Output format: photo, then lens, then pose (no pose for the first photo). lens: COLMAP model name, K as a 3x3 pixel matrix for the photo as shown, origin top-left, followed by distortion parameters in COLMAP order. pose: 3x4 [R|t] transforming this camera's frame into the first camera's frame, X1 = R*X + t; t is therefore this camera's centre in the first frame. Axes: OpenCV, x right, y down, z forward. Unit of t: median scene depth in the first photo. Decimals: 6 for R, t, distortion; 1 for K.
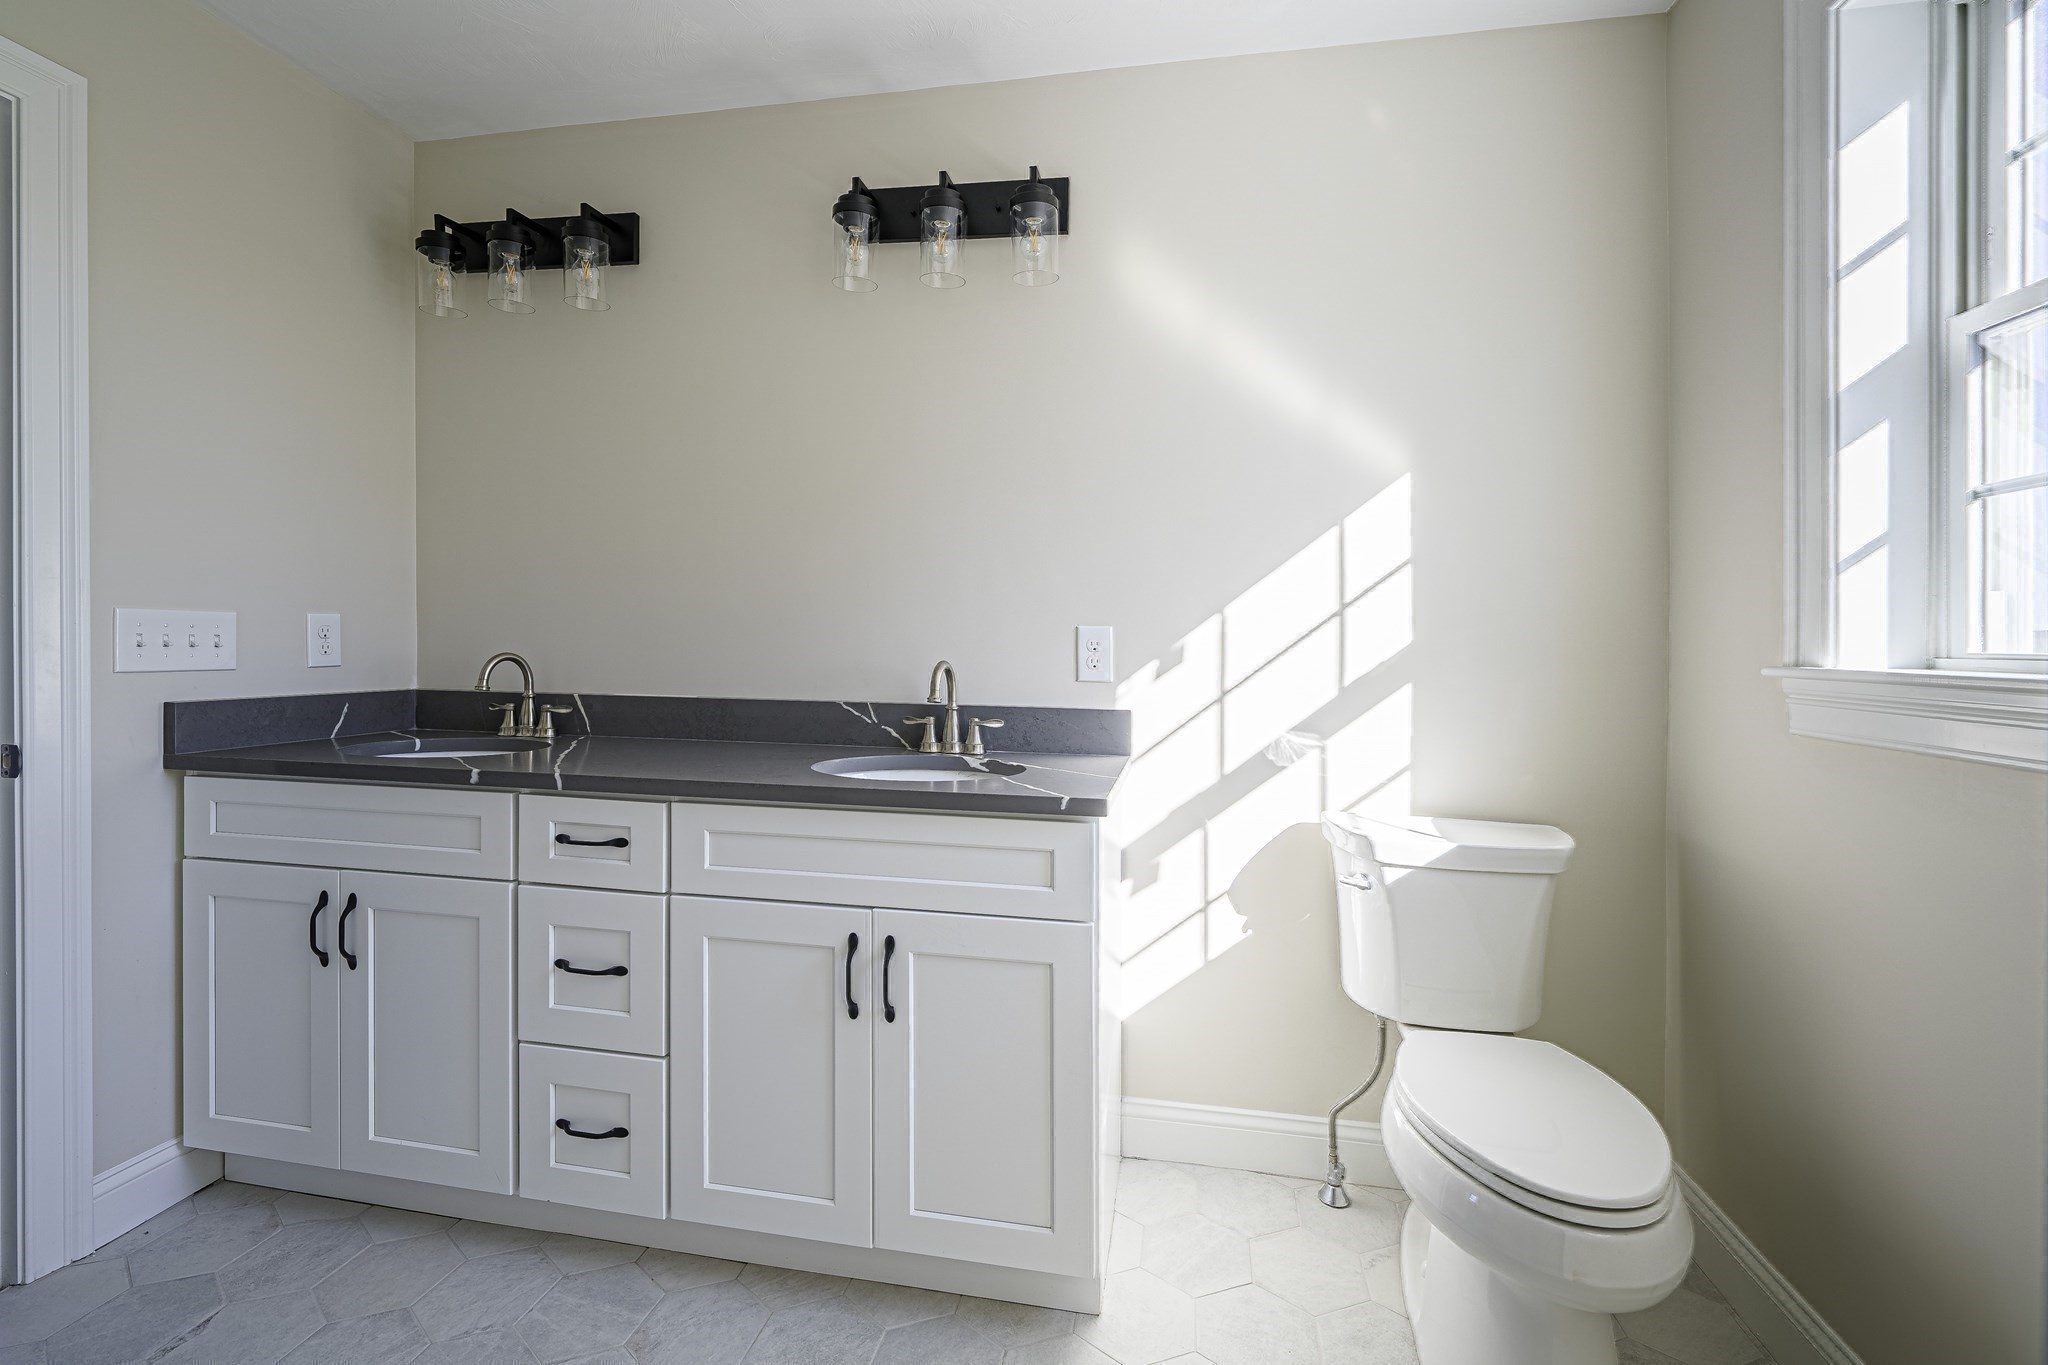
lens RADIAL K [[905.0, 0, 998.4], [0, 905.0, 620.8], [0, 0, 1]] dist [-0.003014, 0.000572]
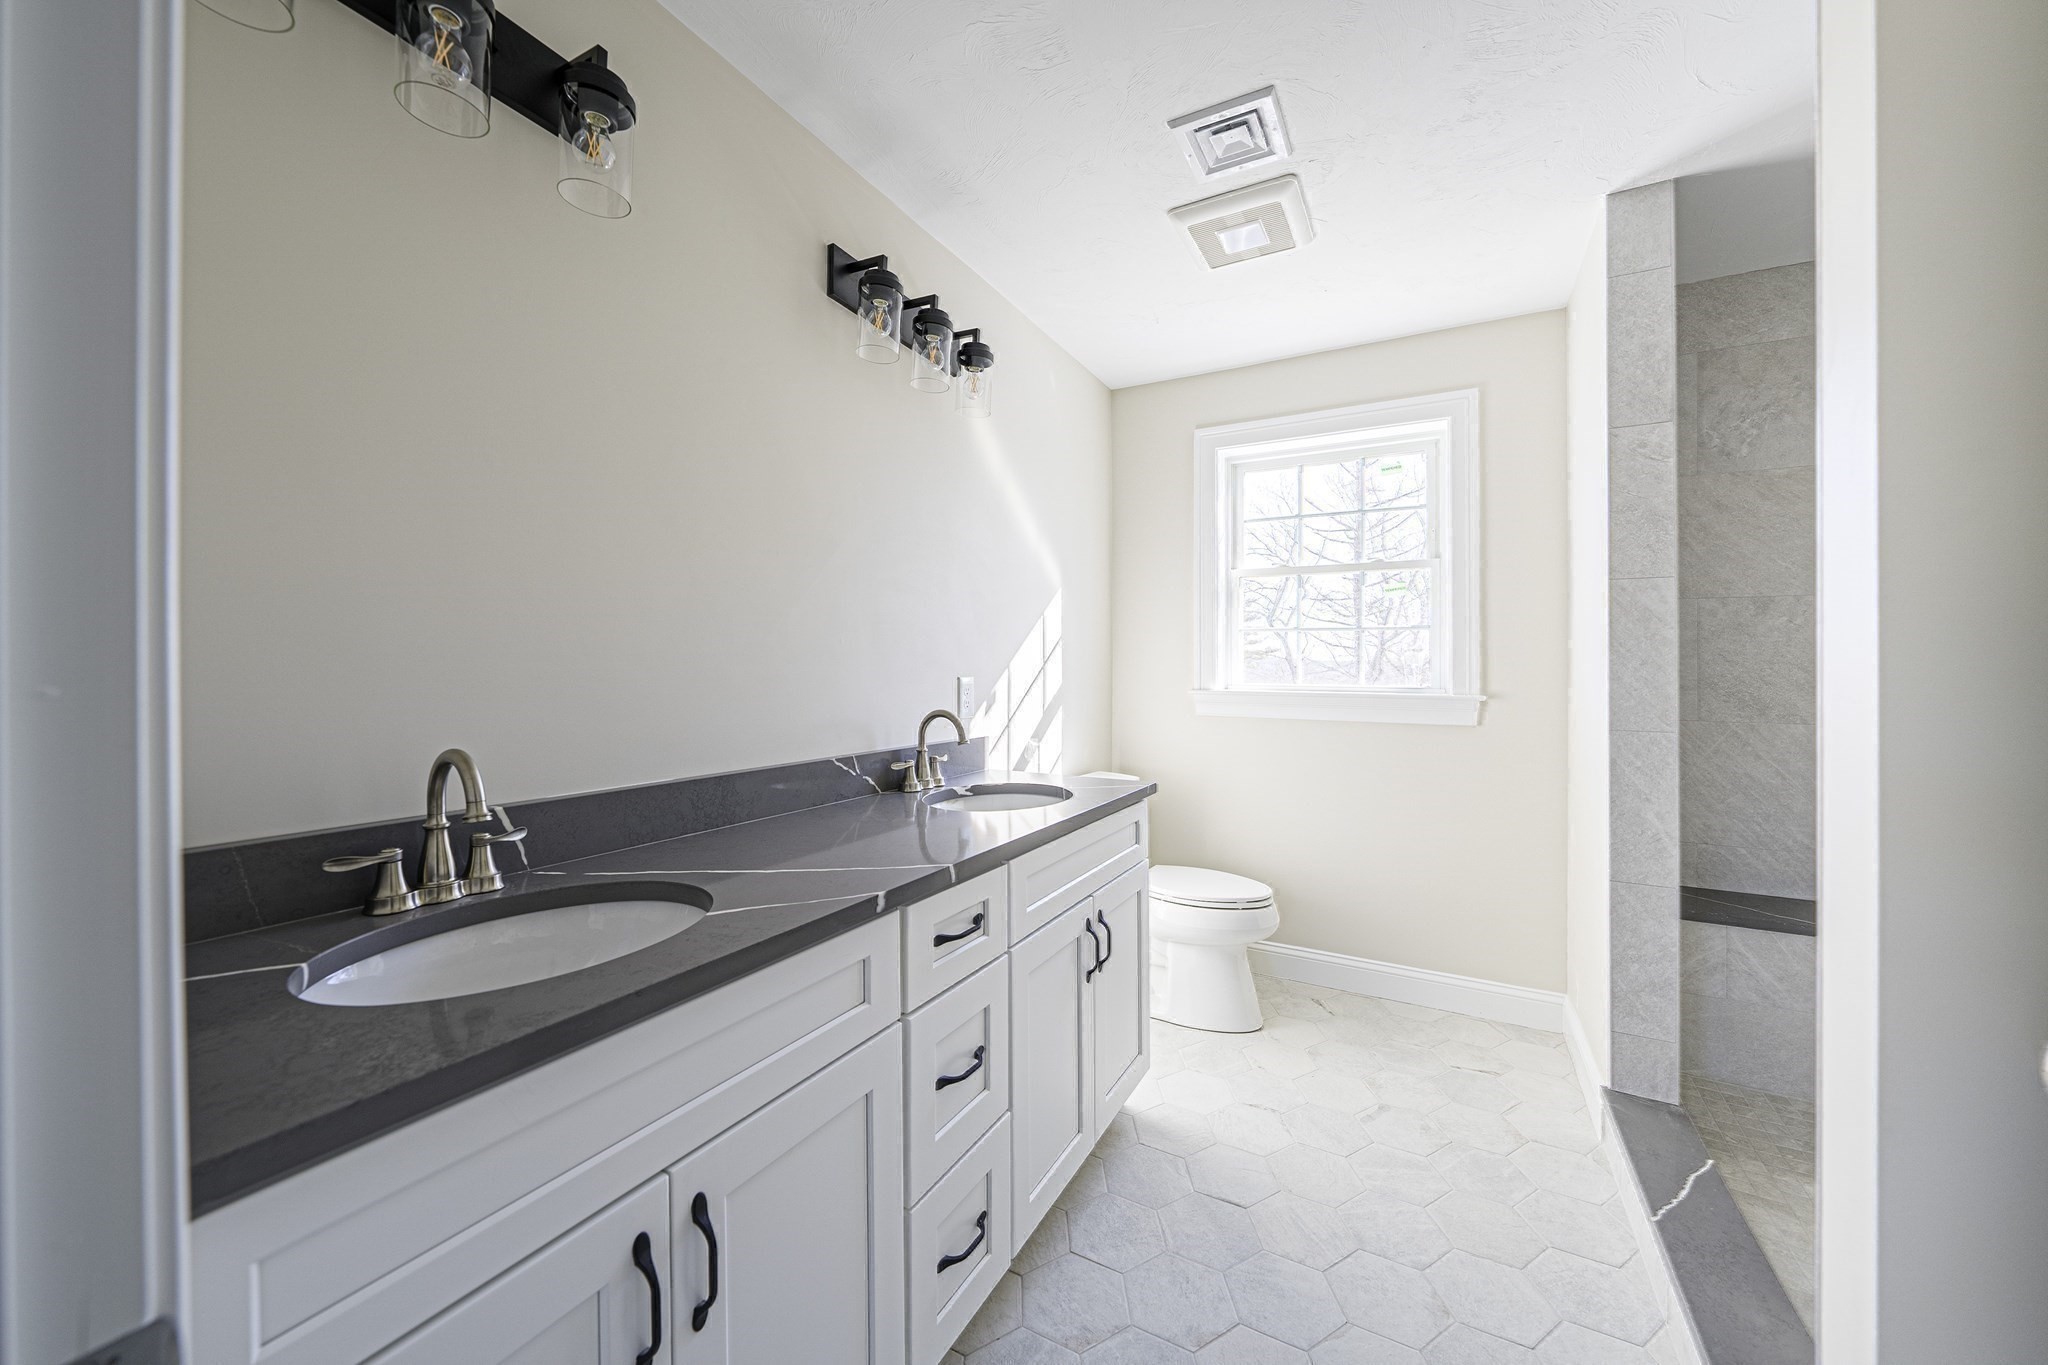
lens RADIAL K [[756.6, 0, 1017.4], [0, 756.6, 675.4], [0, 0, 1]] dist [0.001133, -0.000046]
pose [[0.274873, -0.013247, 0.961389, -0.973732], [-0.005962, 0.999862, 0.015482, -0.015683], [-0.961462, -0.009987, 0.274757, 0.628445]]
